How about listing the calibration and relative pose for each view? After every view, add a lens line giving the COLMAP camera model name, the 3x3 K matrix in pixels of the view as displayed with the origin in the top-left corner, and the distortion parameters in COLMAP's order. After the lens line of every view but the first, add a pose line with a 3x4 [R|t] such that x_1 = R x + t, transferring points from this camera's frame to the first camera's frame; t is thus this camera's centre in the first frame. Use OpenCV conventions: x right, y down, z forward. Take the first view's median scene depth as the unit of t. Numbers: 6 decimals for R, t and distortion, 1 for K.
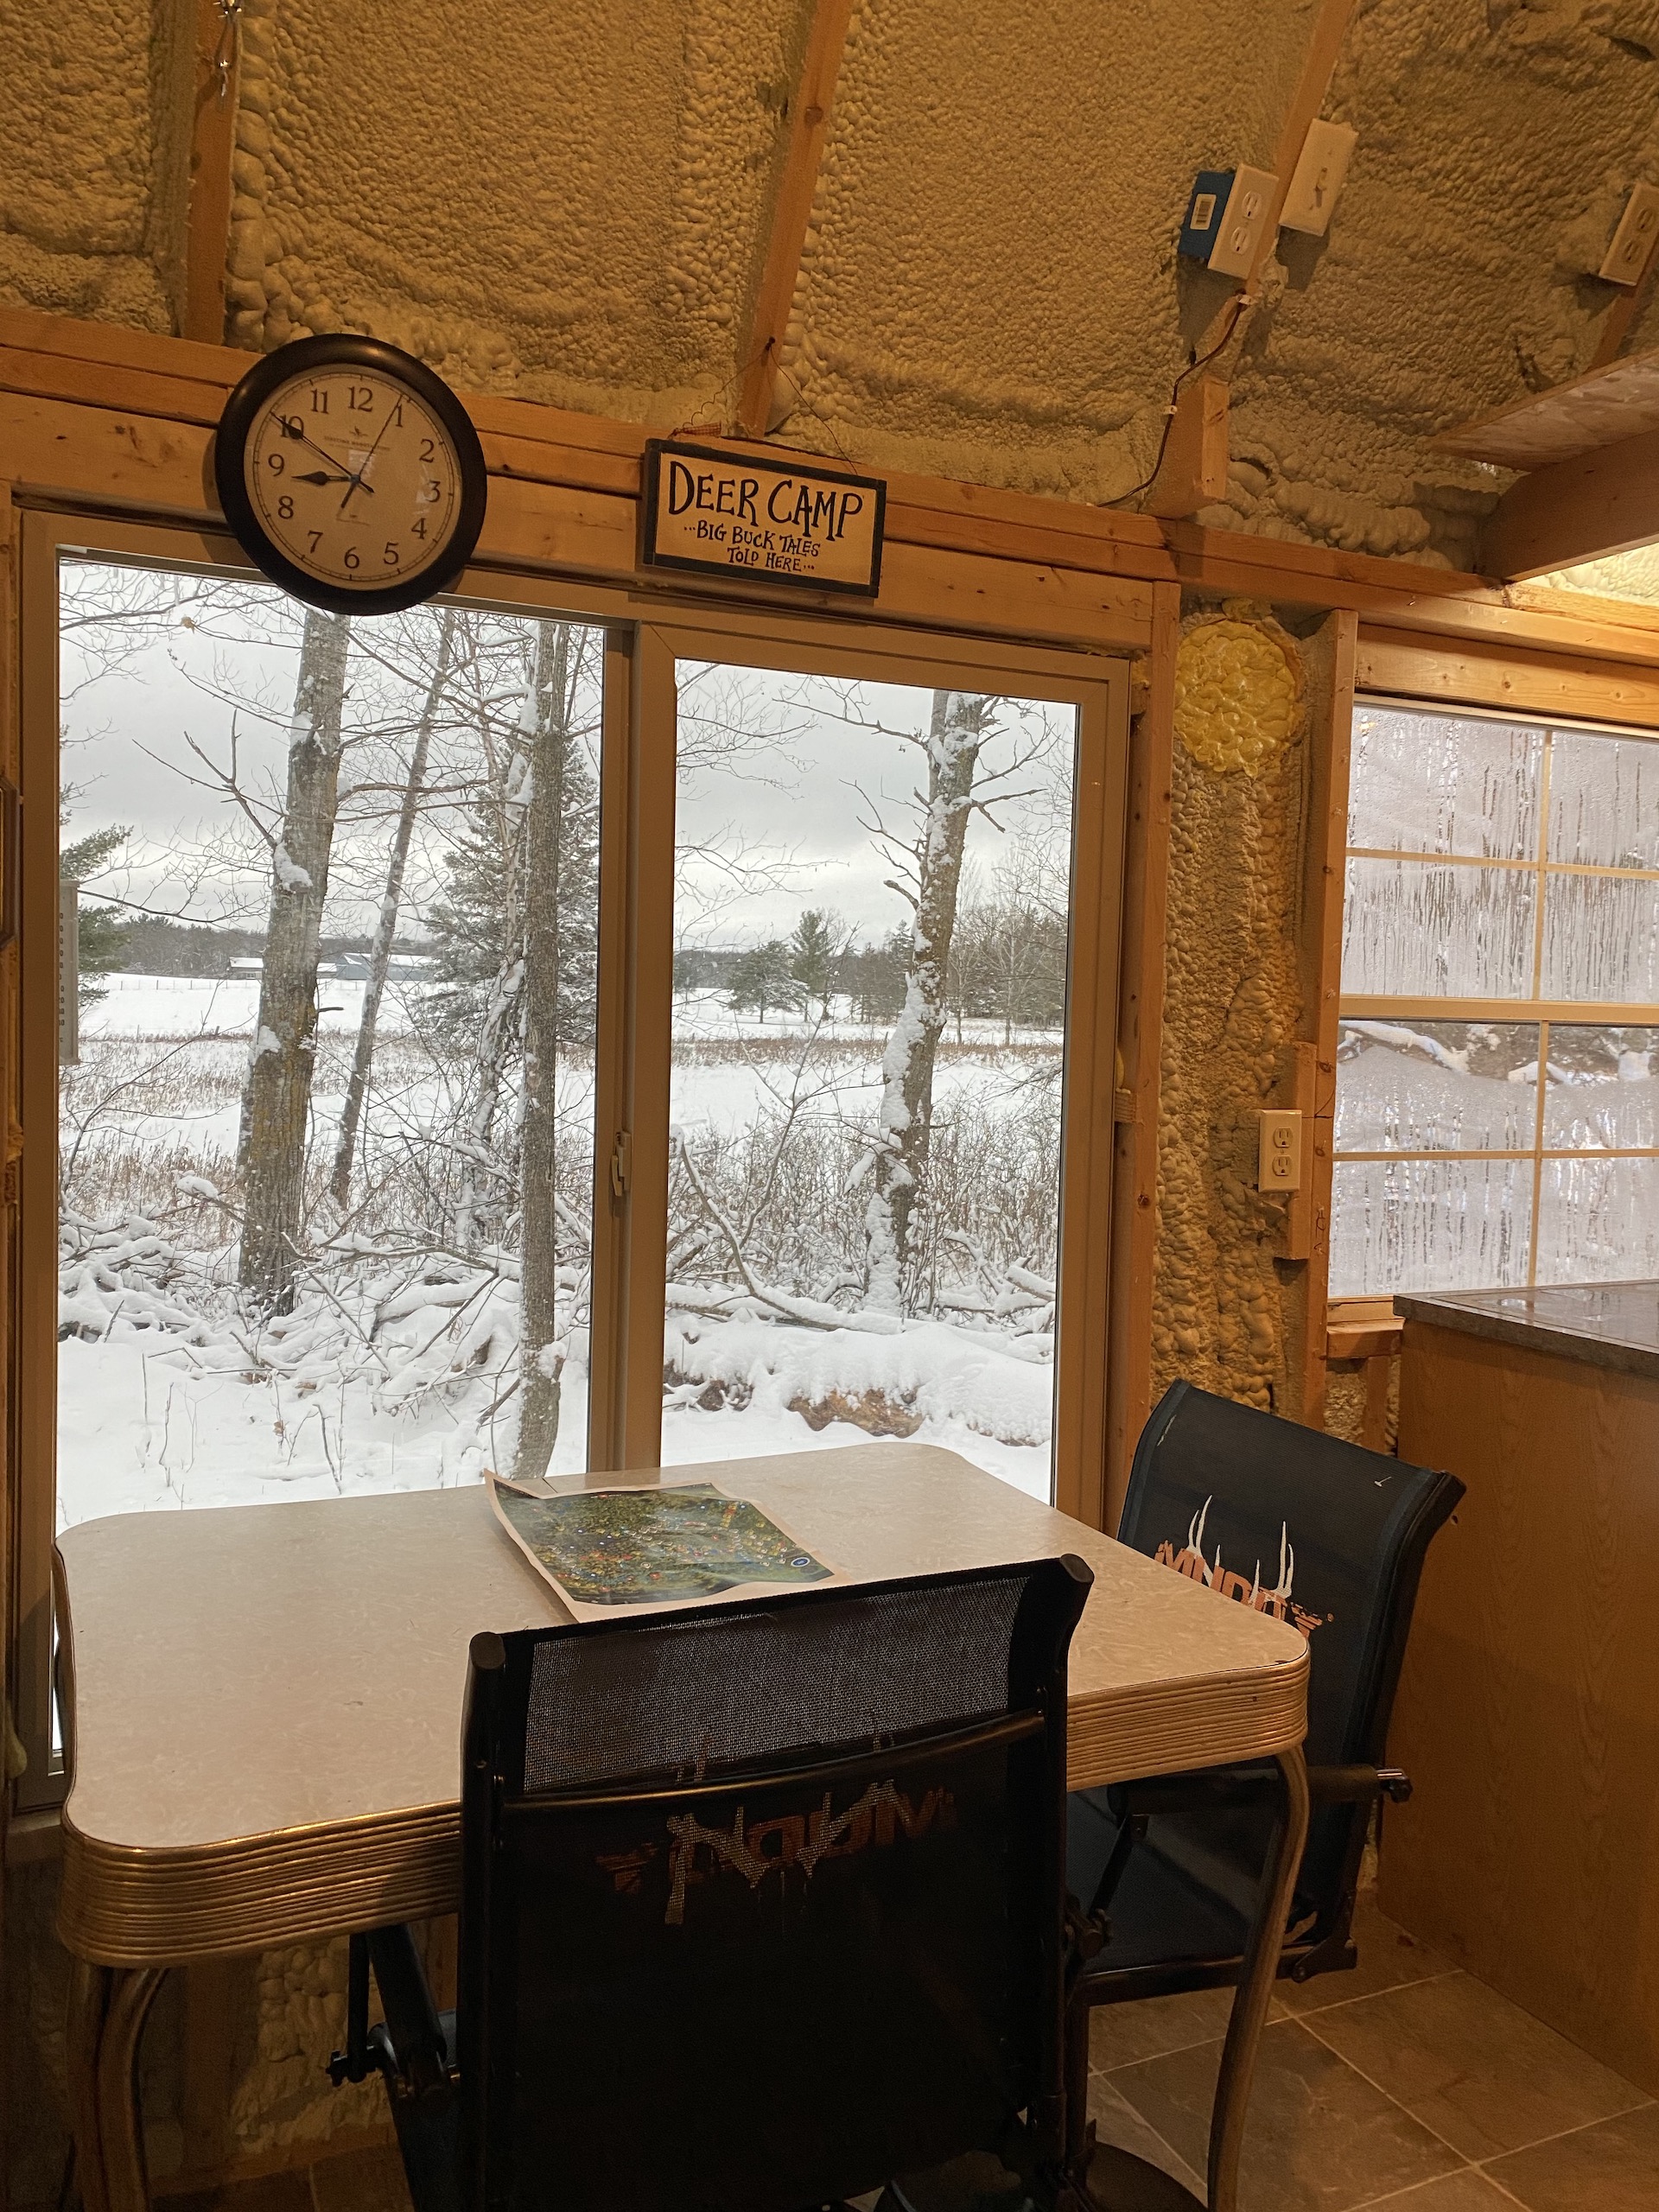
lens RADIAL K [[1678.6, 0, 827.9], [0, 1678.6, 1081.2], [0, 0, 1]] dist [0.021849, -0.011272]
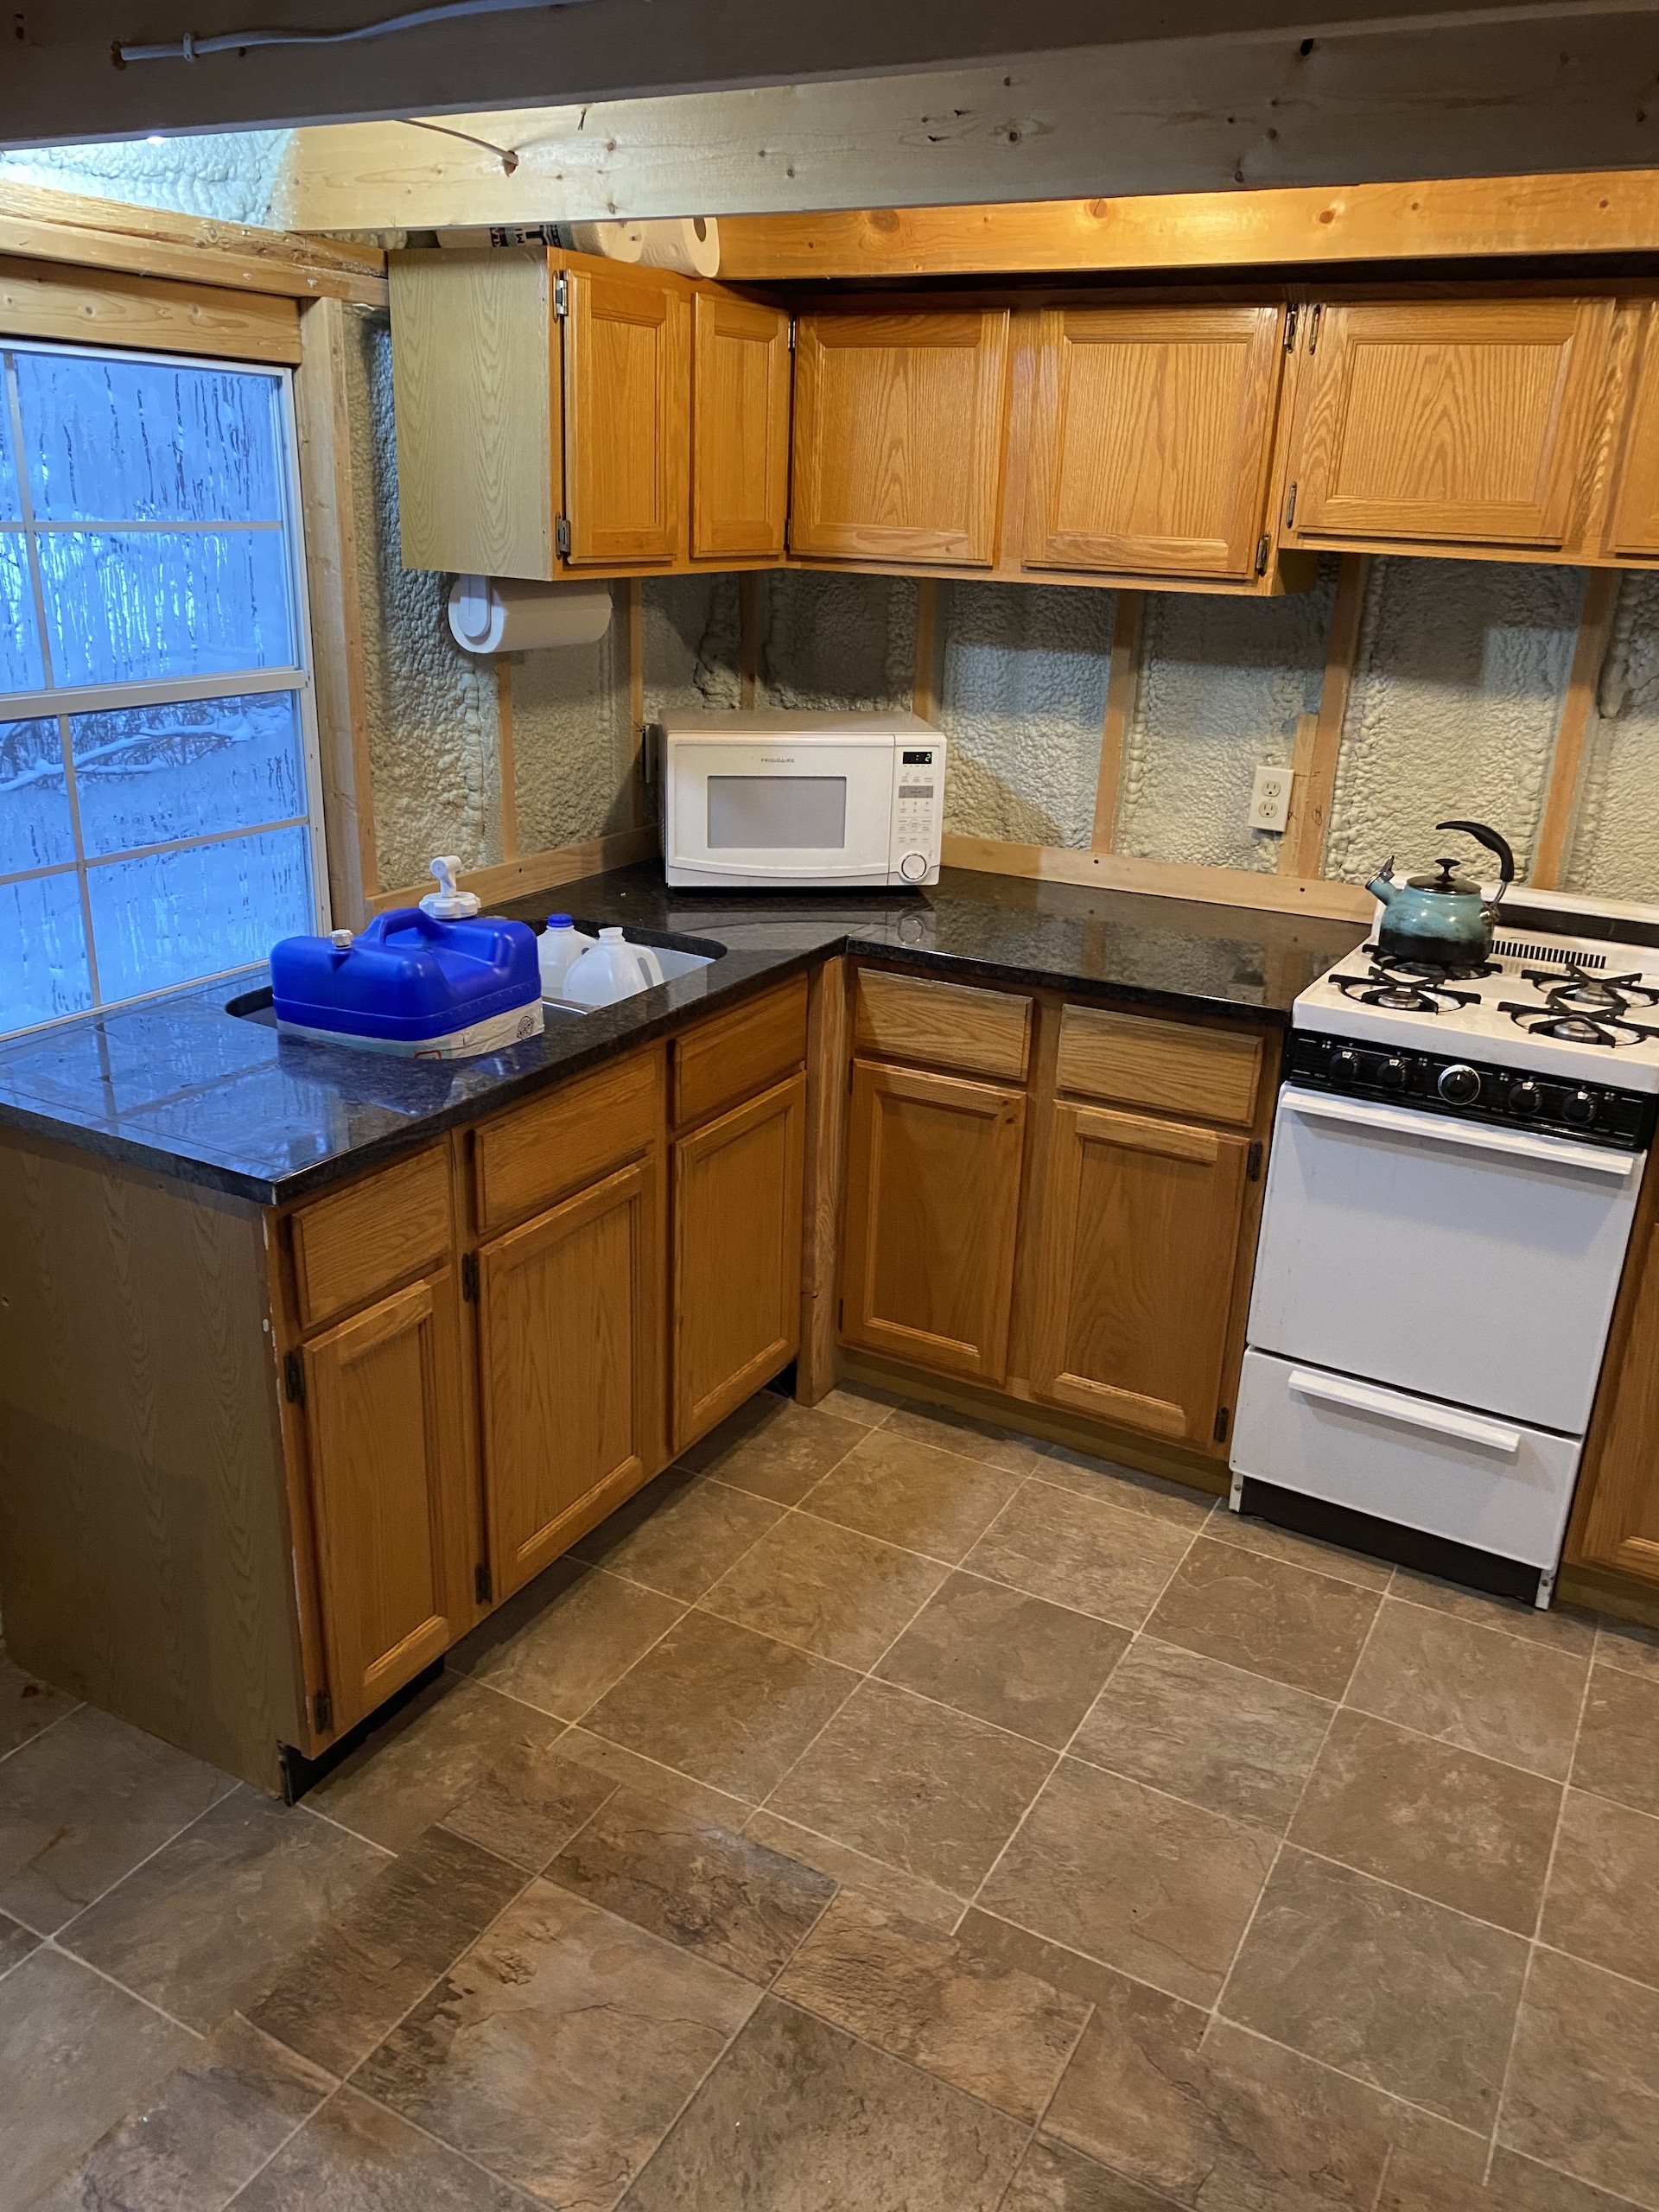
lens RADIAL K [[1663.5, 0, 817.9], [0, 1663.5, 1101.7], [0, 0, 1]] dist [0.040362, -0.048029]
pose [[0.810764, -0.209526, 0.546591, 0.269025], [0.021312, 0.943693, 0.330135, -0.150077], [-0.584986, -0.256012, 0.769577, 0.055602]]
